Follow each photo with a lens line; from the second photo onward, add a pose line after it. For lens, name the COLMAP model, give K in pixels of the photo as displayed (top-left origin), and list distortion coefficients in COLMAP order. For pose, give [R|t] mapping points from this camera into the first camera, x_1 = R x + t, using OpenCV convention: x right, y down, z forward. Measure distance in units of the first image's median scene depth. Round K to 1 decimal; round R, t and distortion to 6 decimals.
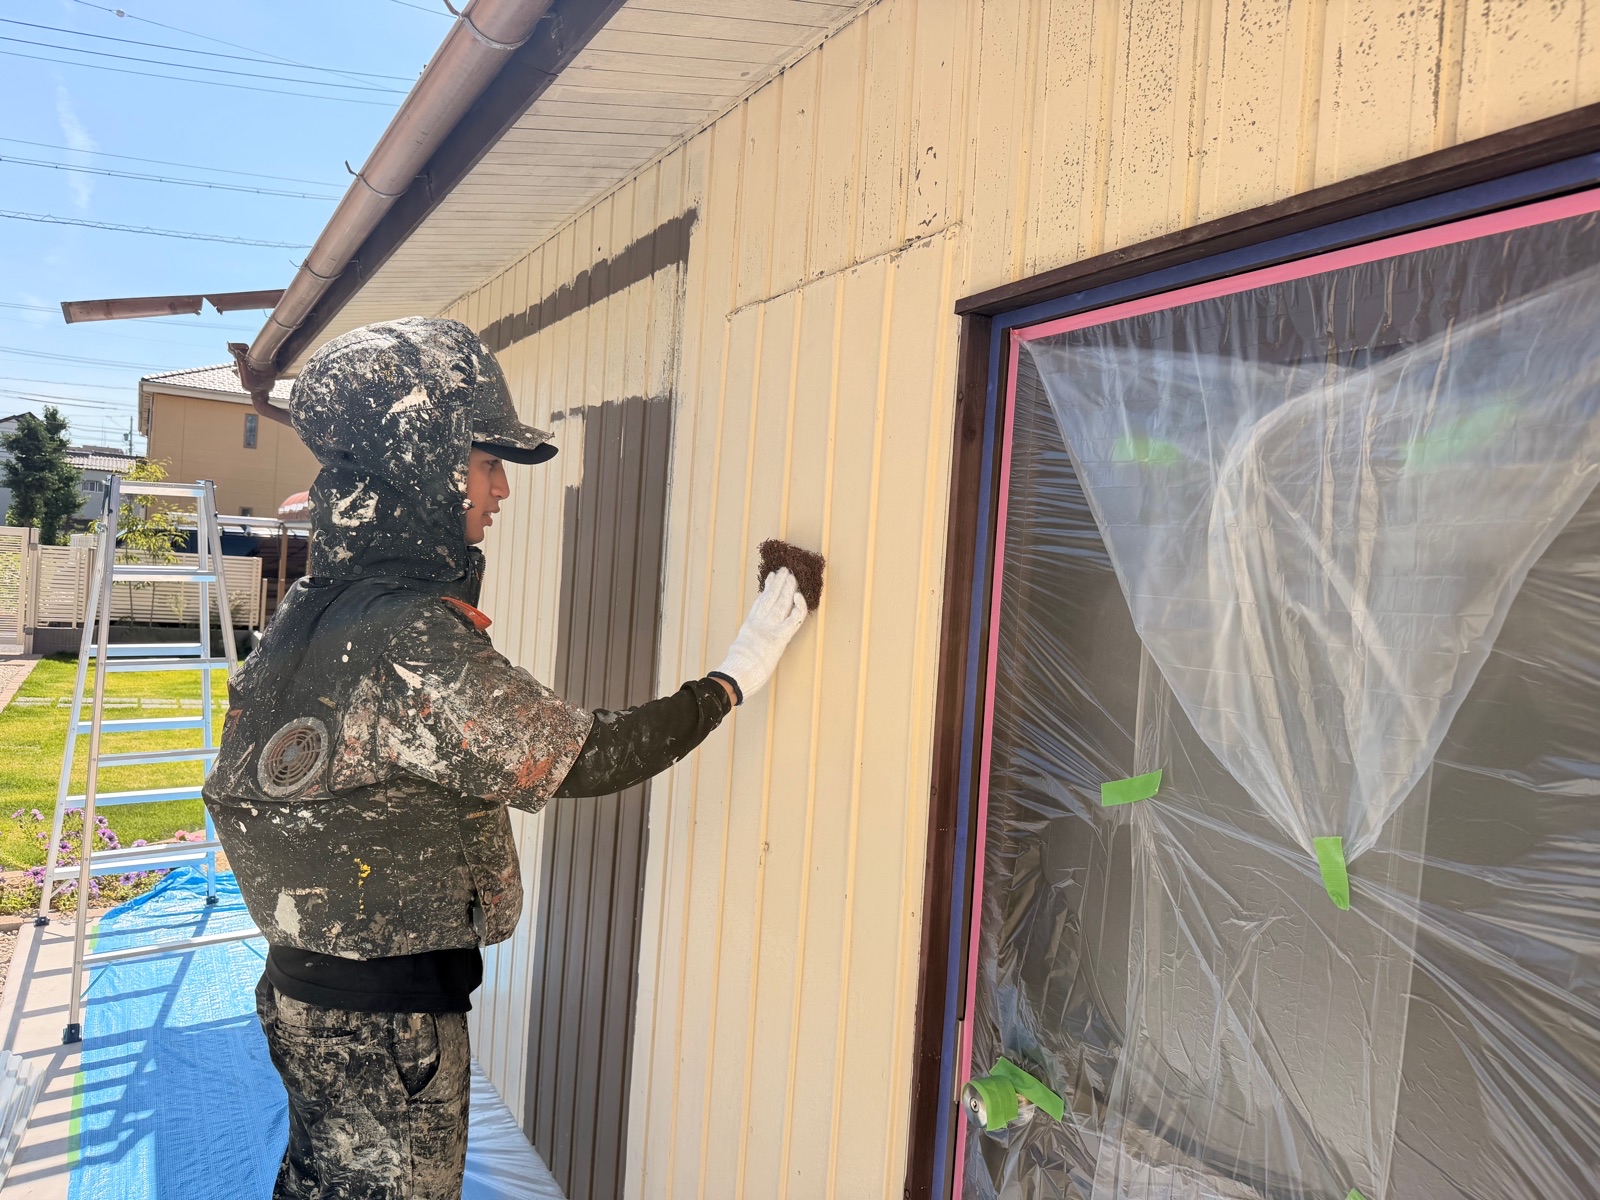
lens RADIAL K [[1115.6, 0, 794.0], [0, 1115.6, 599.3], [0, 0, 1]] dist [-0.008152, -0.021182]
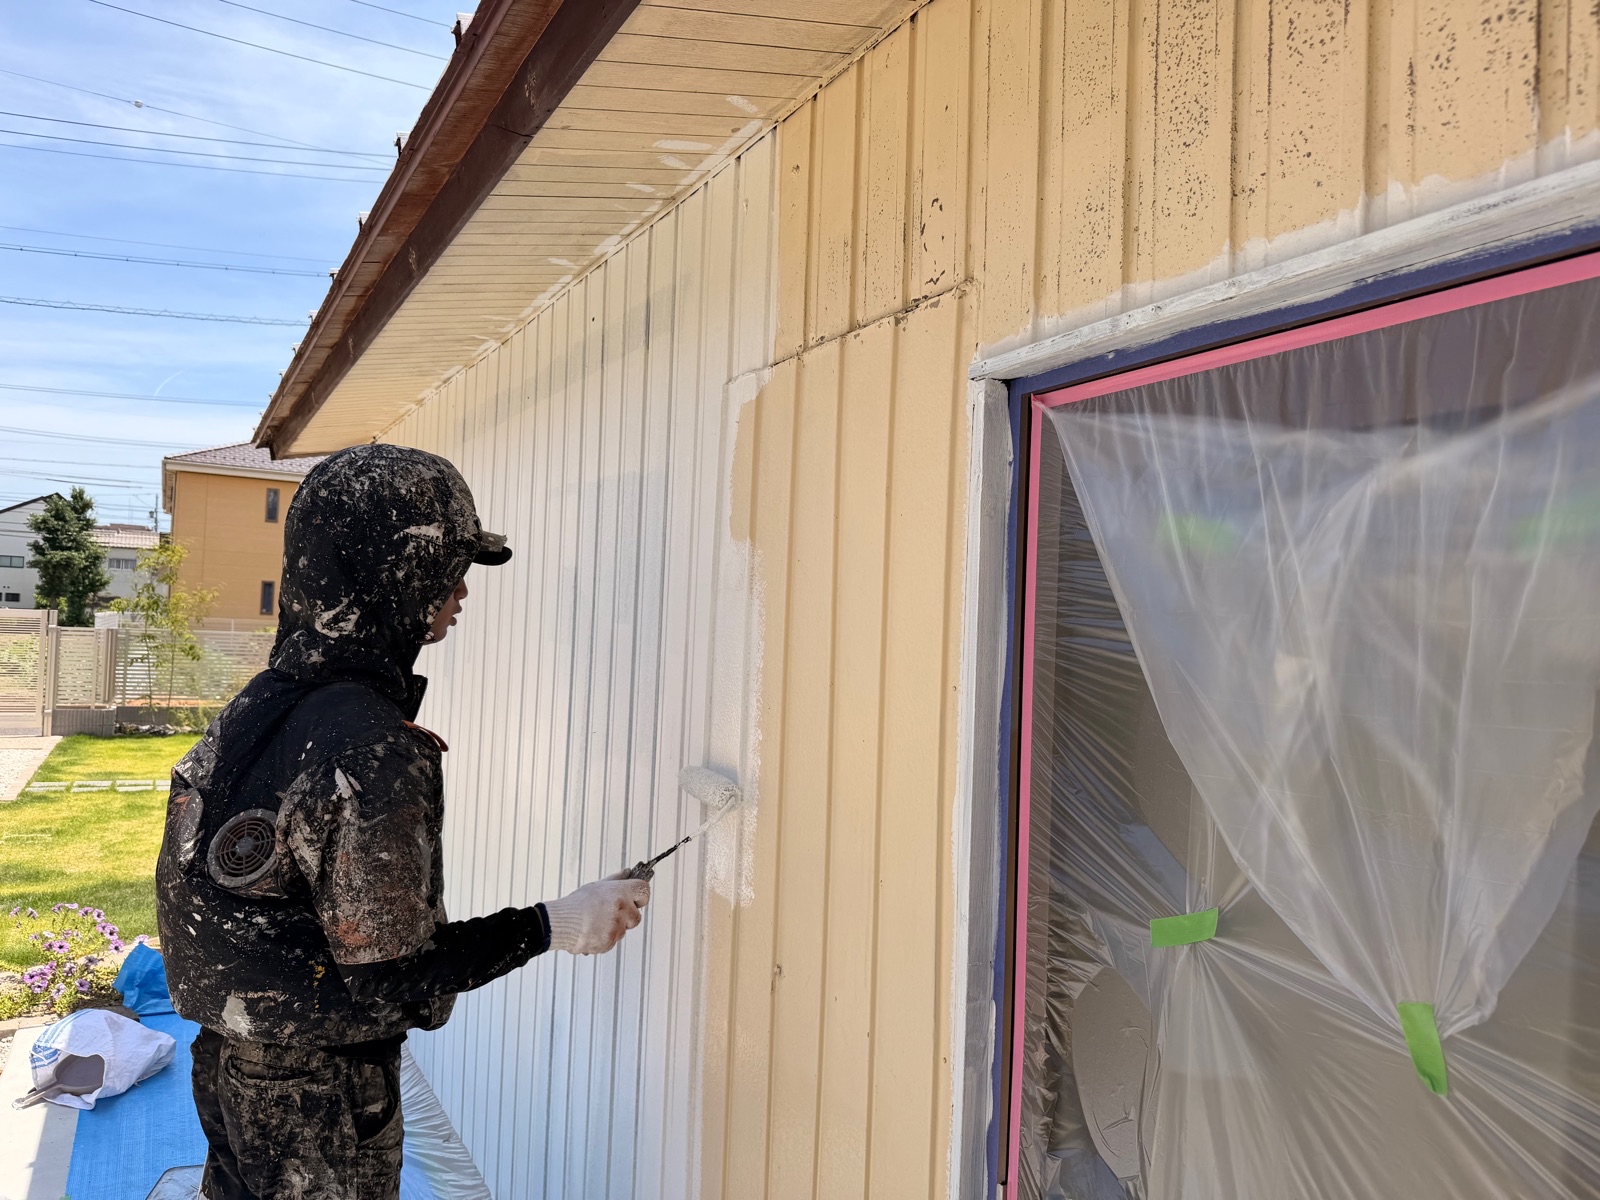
lens RADIAL K [[1115.6, 0, 797.0], [0, 1115.6, 613.0], [0, 0, 1]] dist [-0.008152, -0.021182]
pose [[0.999507, -0.027823, -0.014539, 0.011679], [0.027219, 0.998820, -0.040232, -0.030933], [0.015641, 0.039817, 0.999085, 0.092244]]
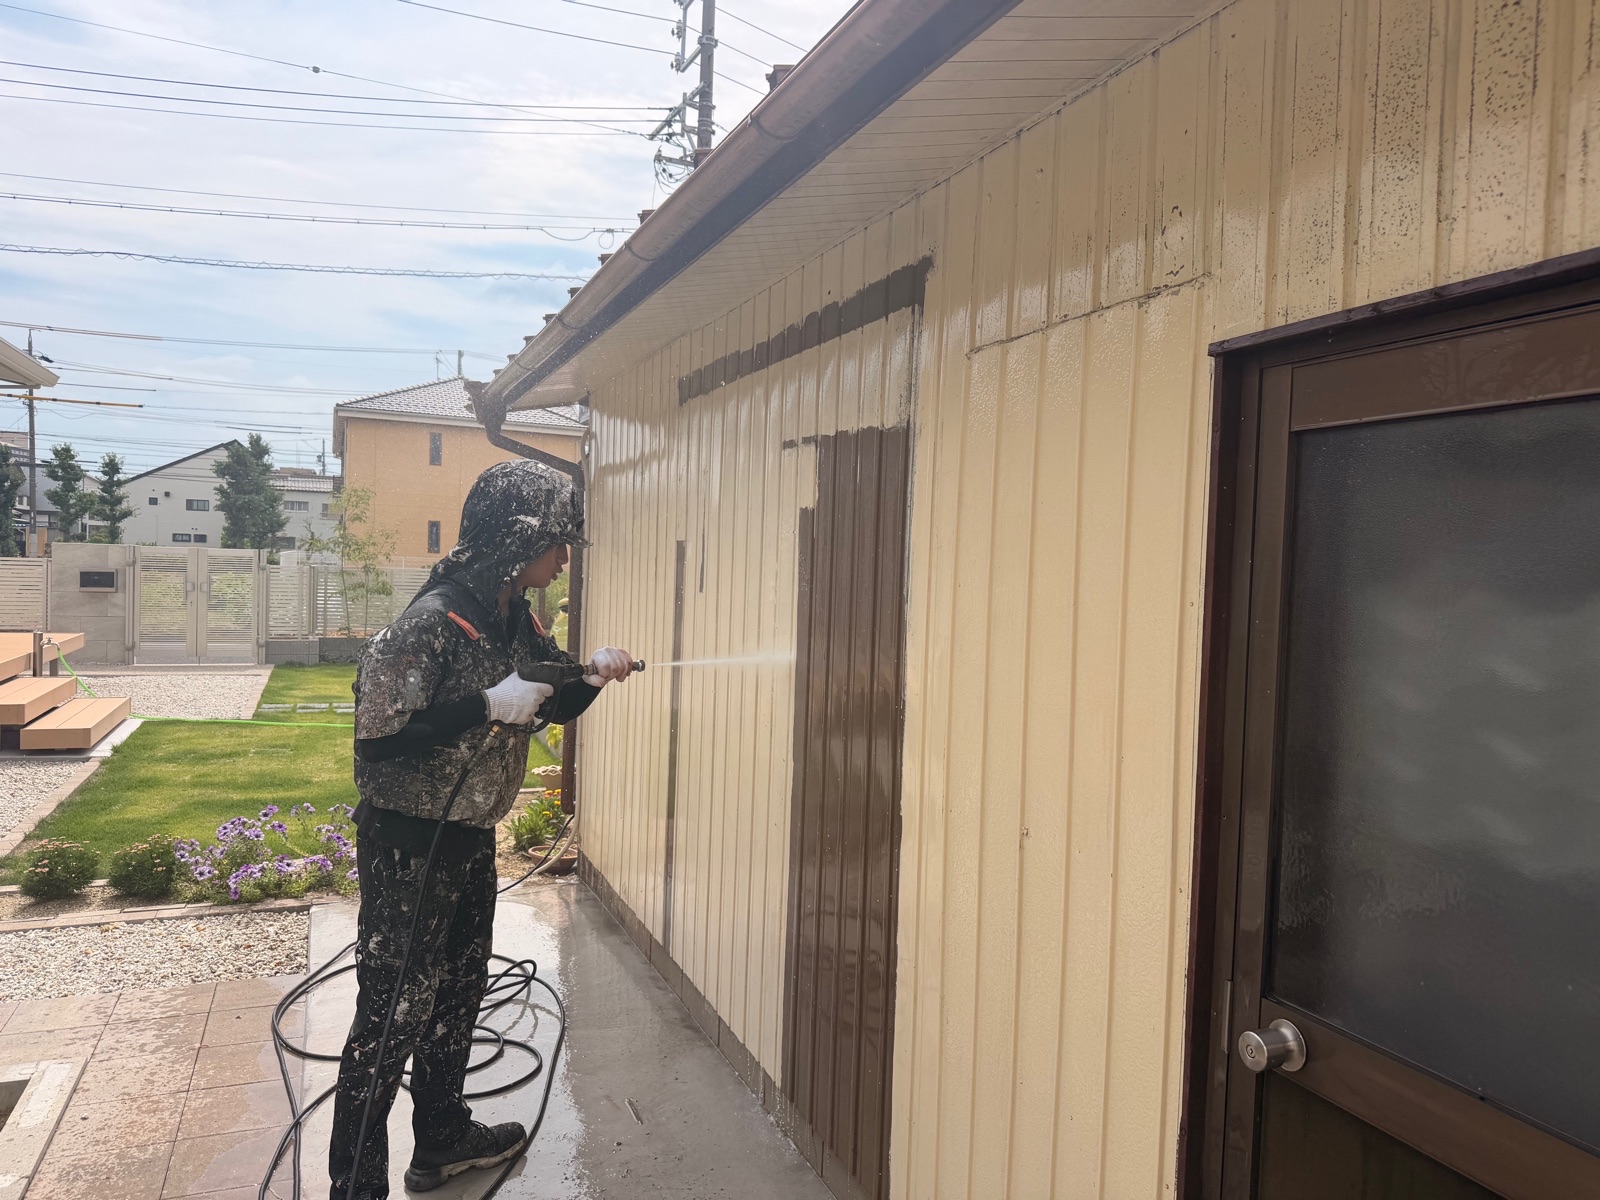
lens RADIAL K [[1115.6, 0, 789.7], [0, 1115.6, 600.6], [0, 0, 1]] dist [-0.008152, -0.021182]
pose [[0.988810, -0.024413, -0.147171, -0.095218], [0.024893, 0.999689, 0.001421, -0.021479], [0.147090, -0.005068, 0.989110, -0.143484]]
